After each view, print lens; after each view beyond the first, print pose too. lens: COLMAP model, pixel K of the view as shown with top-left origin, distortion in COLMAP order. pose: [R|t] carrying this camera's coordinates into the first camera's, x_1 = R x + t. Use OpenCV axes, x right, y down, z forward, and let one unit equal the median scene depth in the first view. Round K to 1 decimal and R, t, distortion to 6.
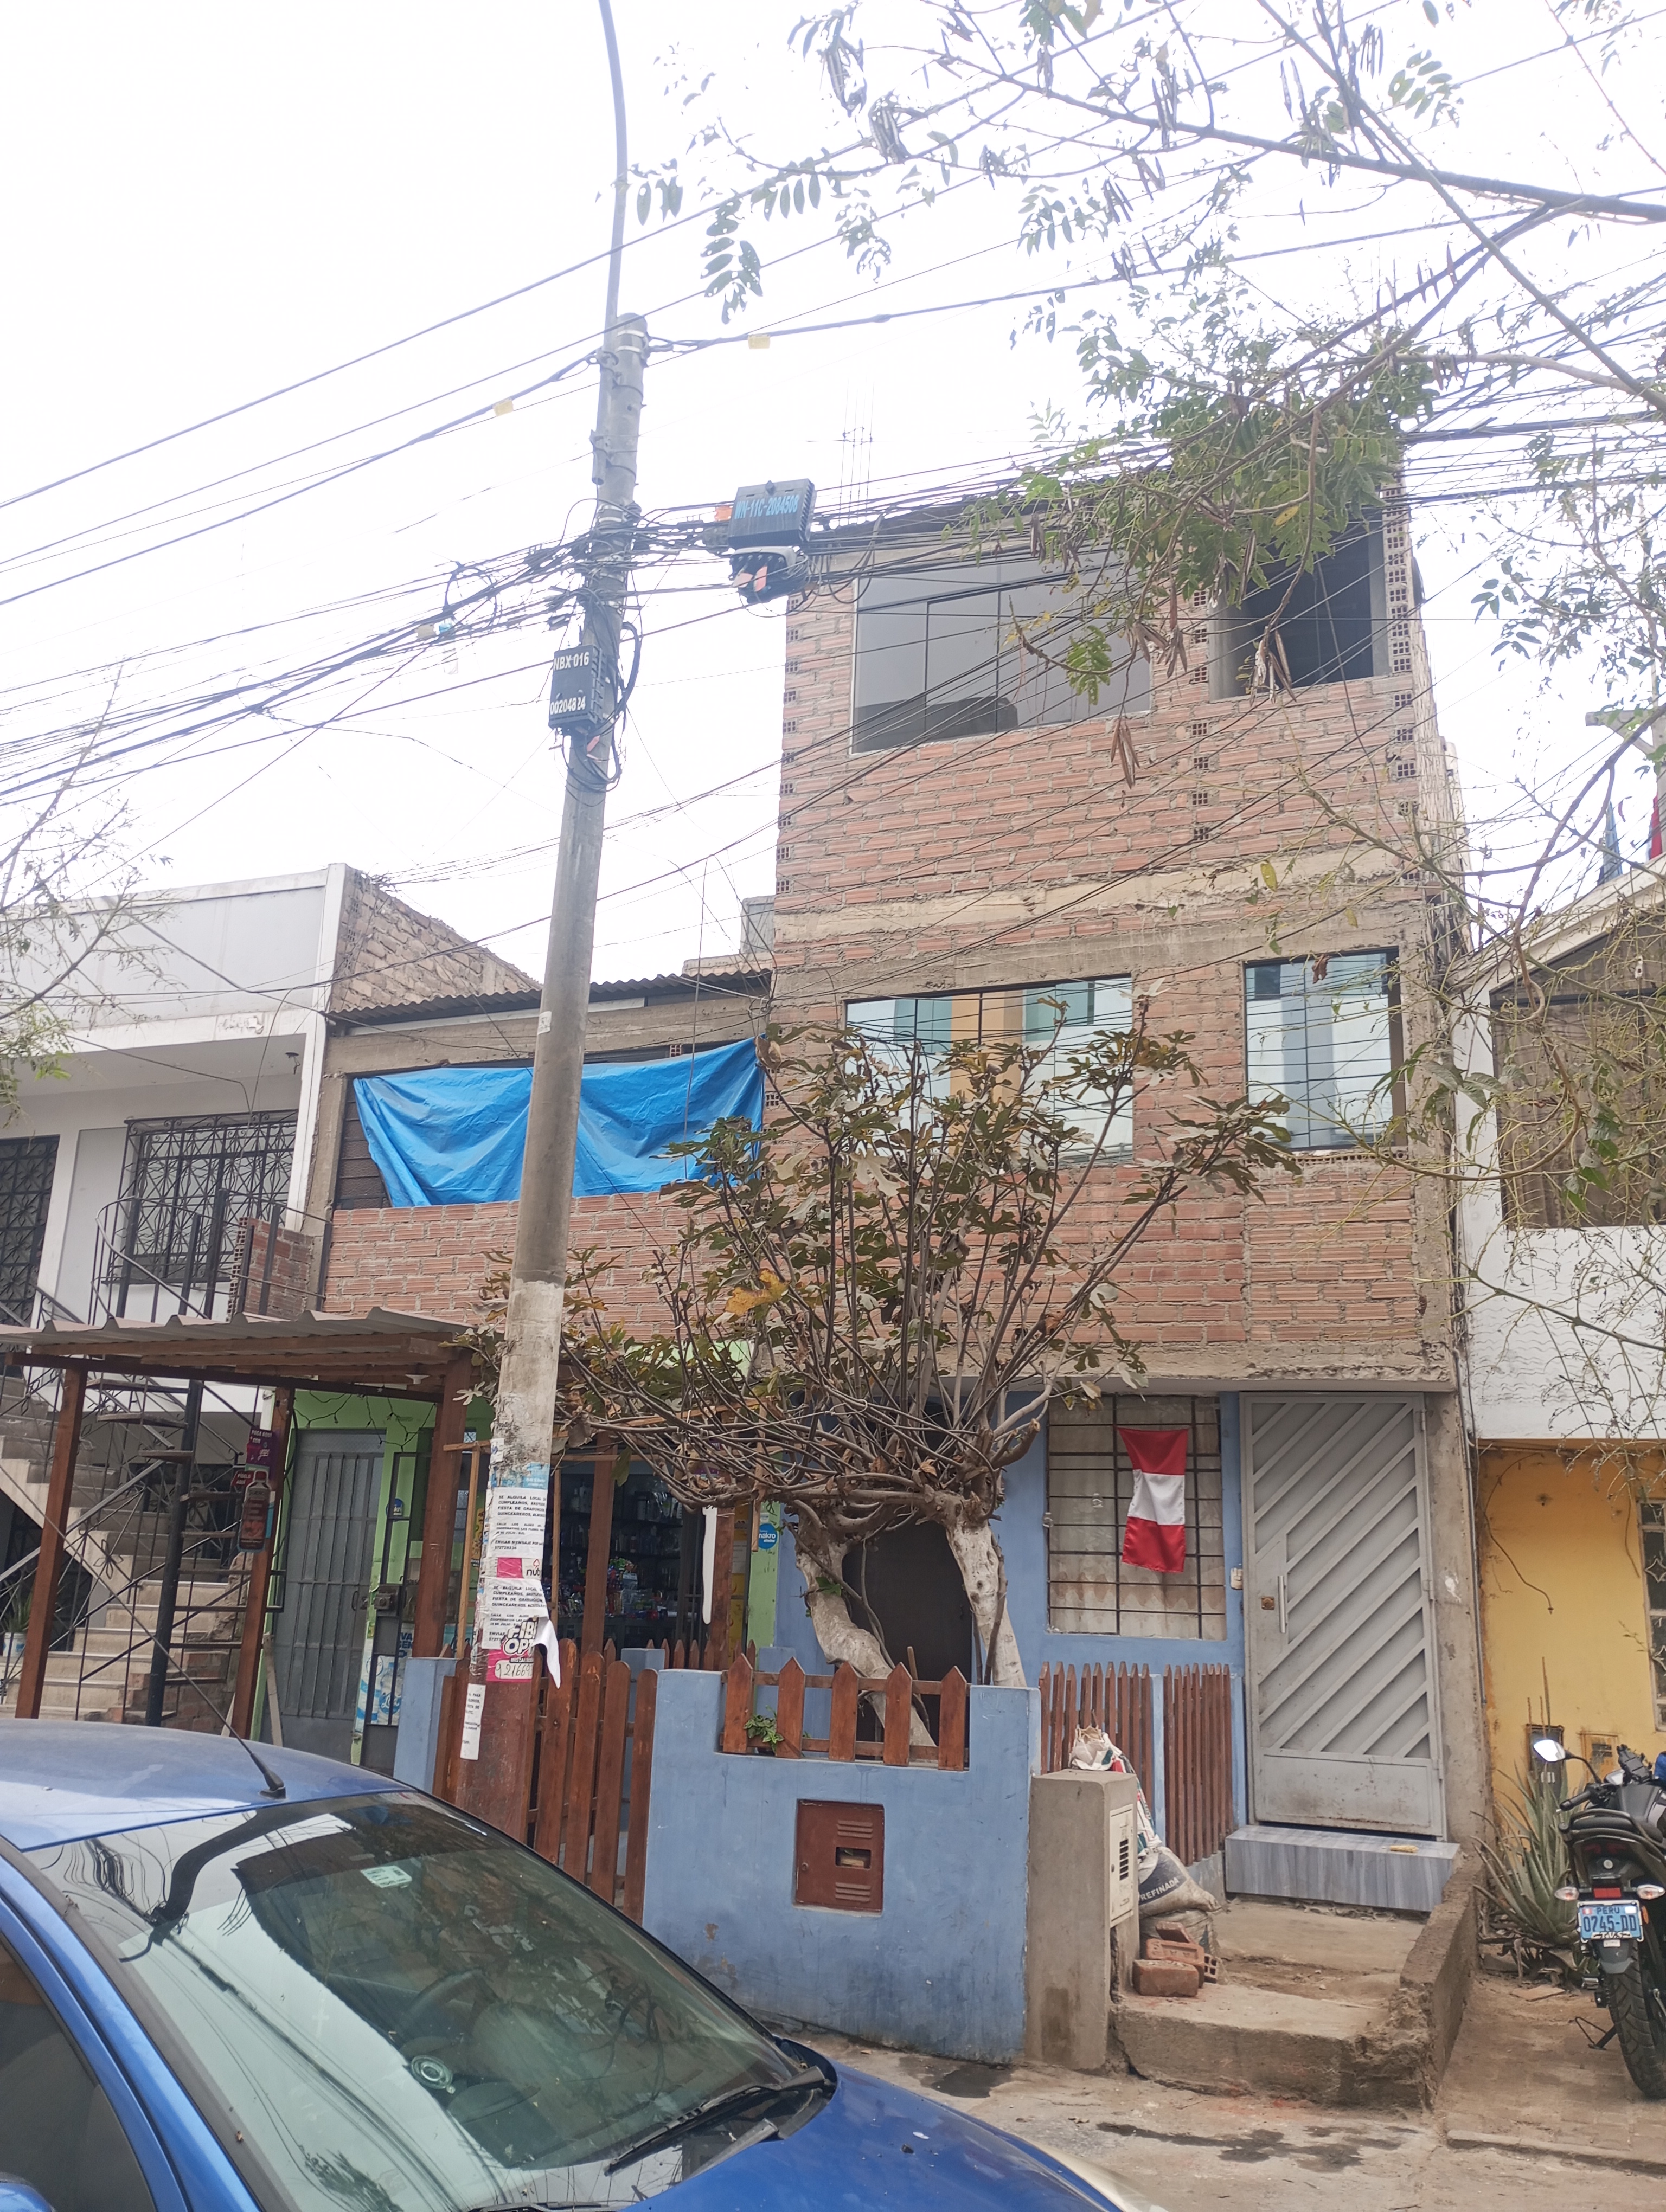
lens RADIAL K [[1843.1, 0, 841.3], [0, 1843.1, 1112.6], [0, 0, 1]] dist [0.084453, -0.089298]
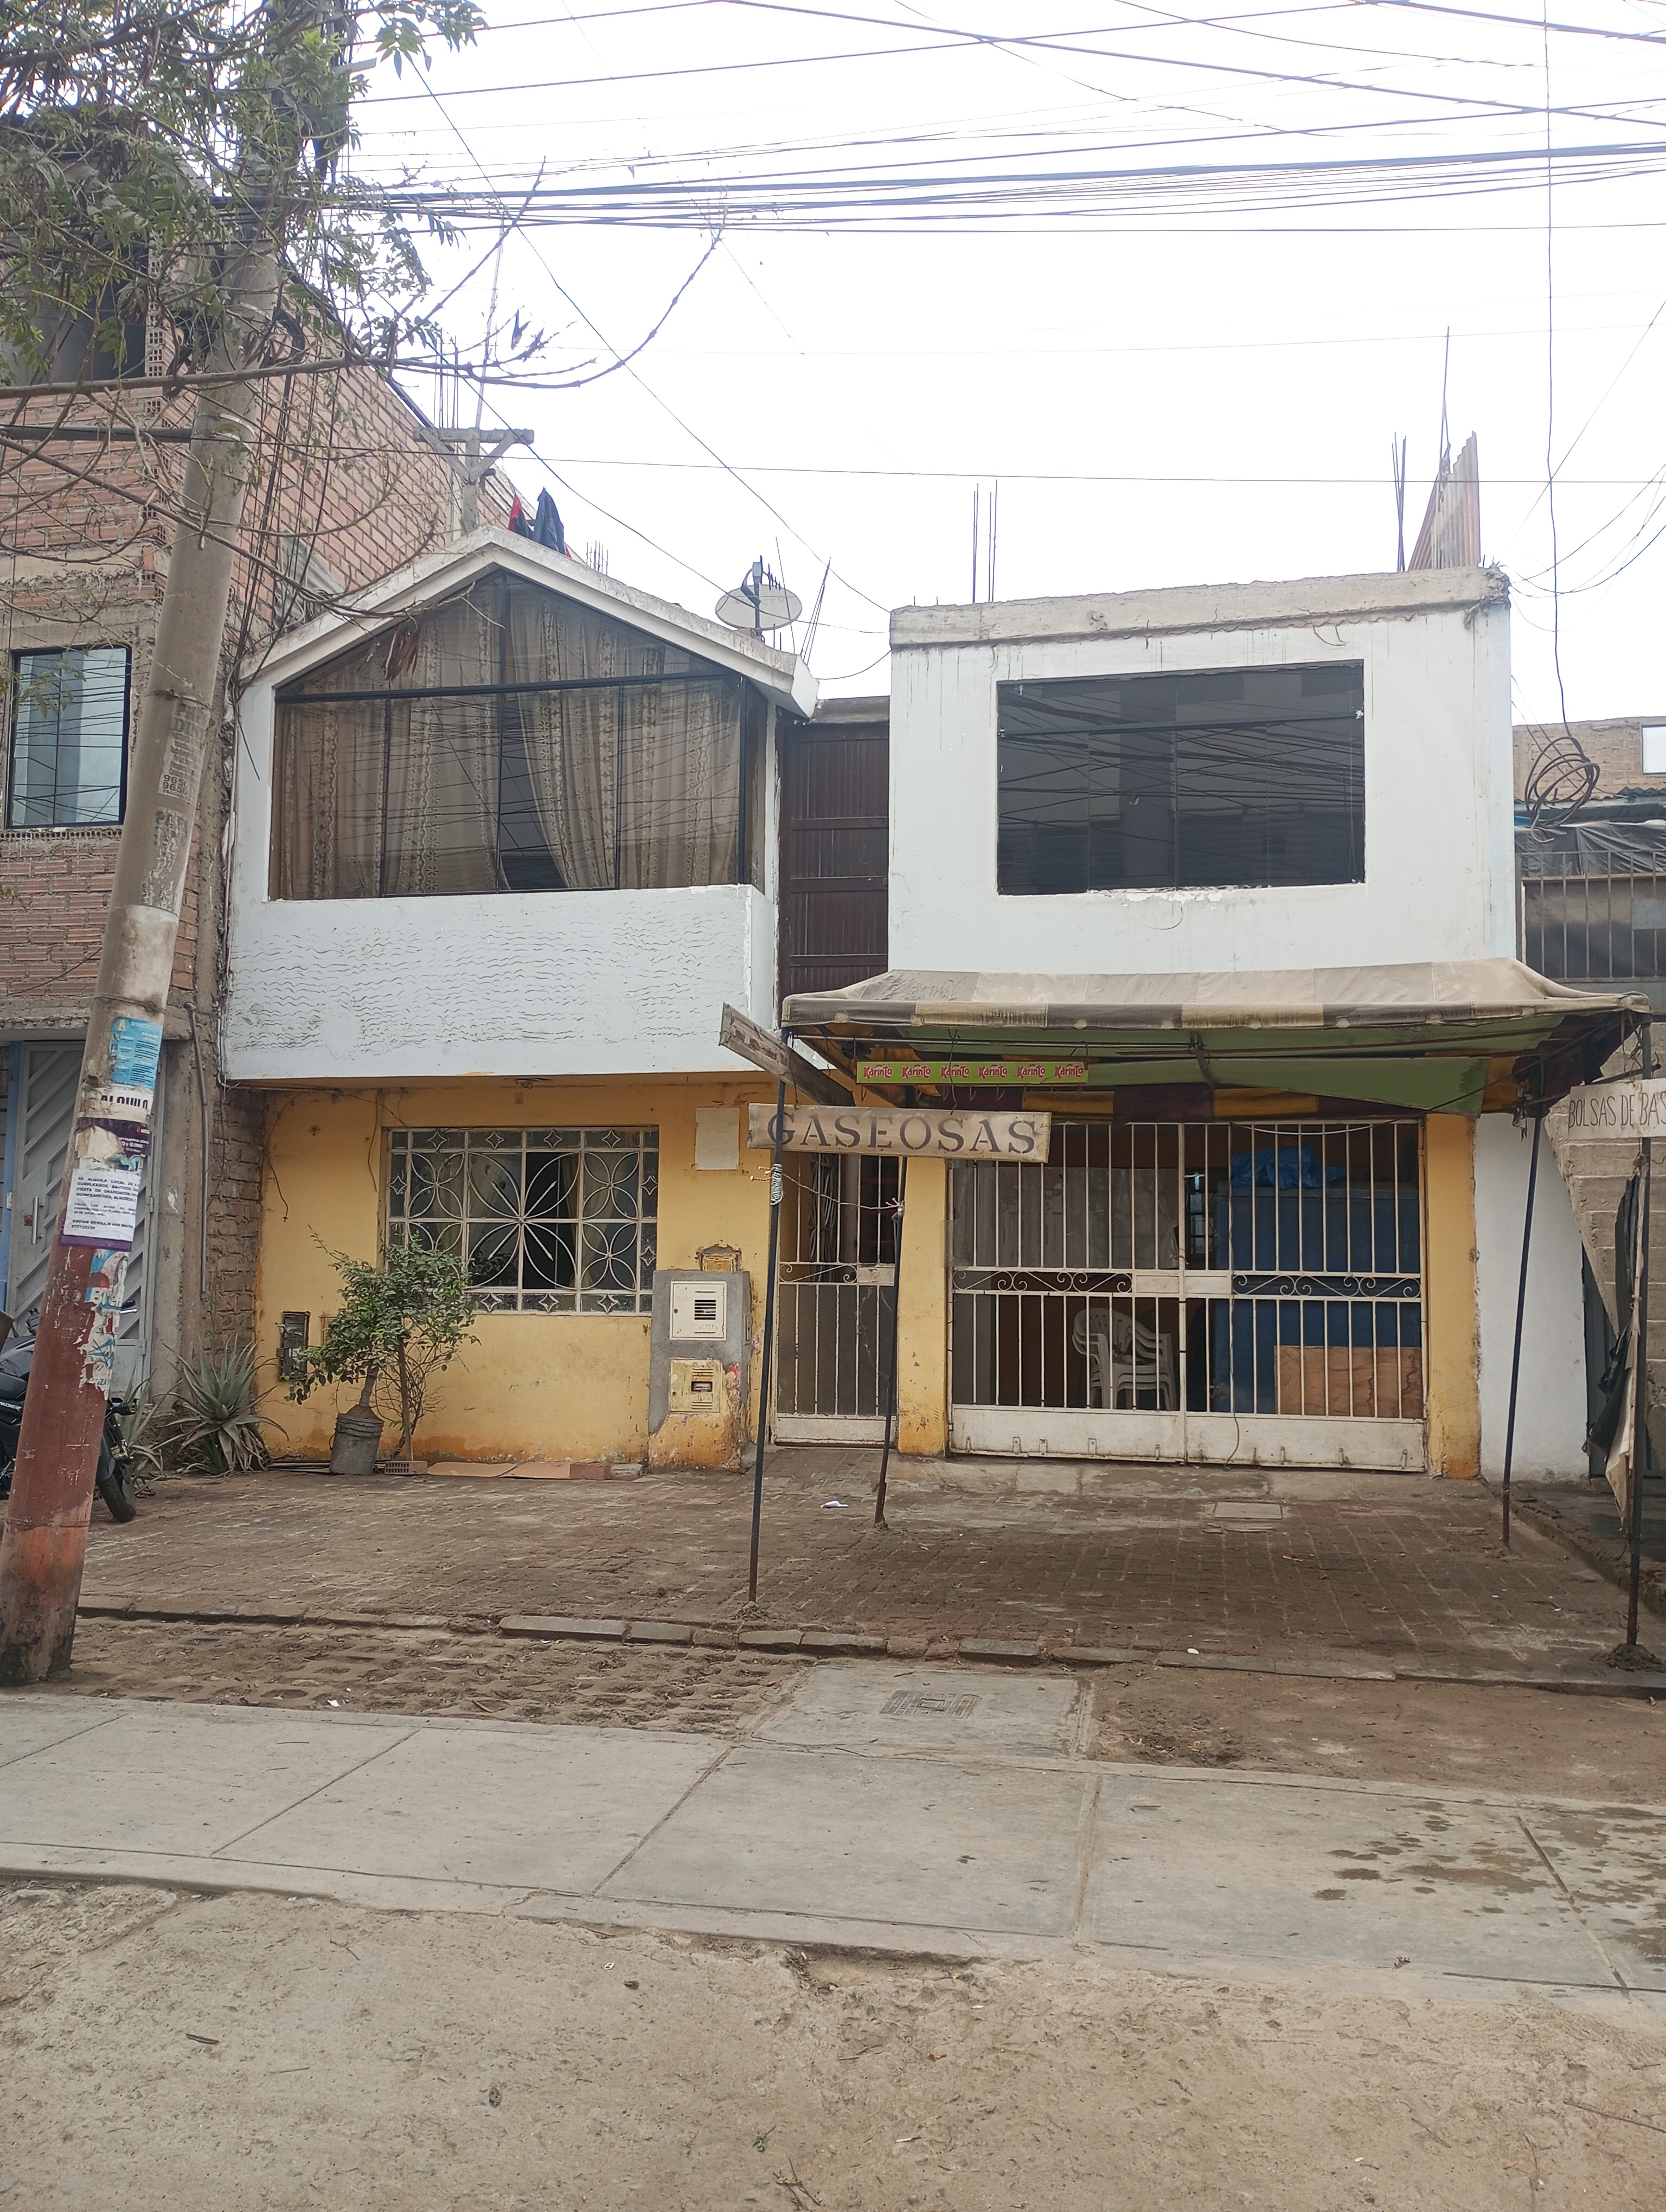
lens RADIAL K [[1843.1, 0, 841.3], [0, 1843.1, 1112.6], [0, 0, 1]] dist [0.084453, -0.089298]
pose [[0.968247, -0.006412, 0.249912, 0.433781], [-0.039147, 0.983450, 0.176902, -0.027752], [-0.246910, -0.181068, 0.951972, -0.221281]]
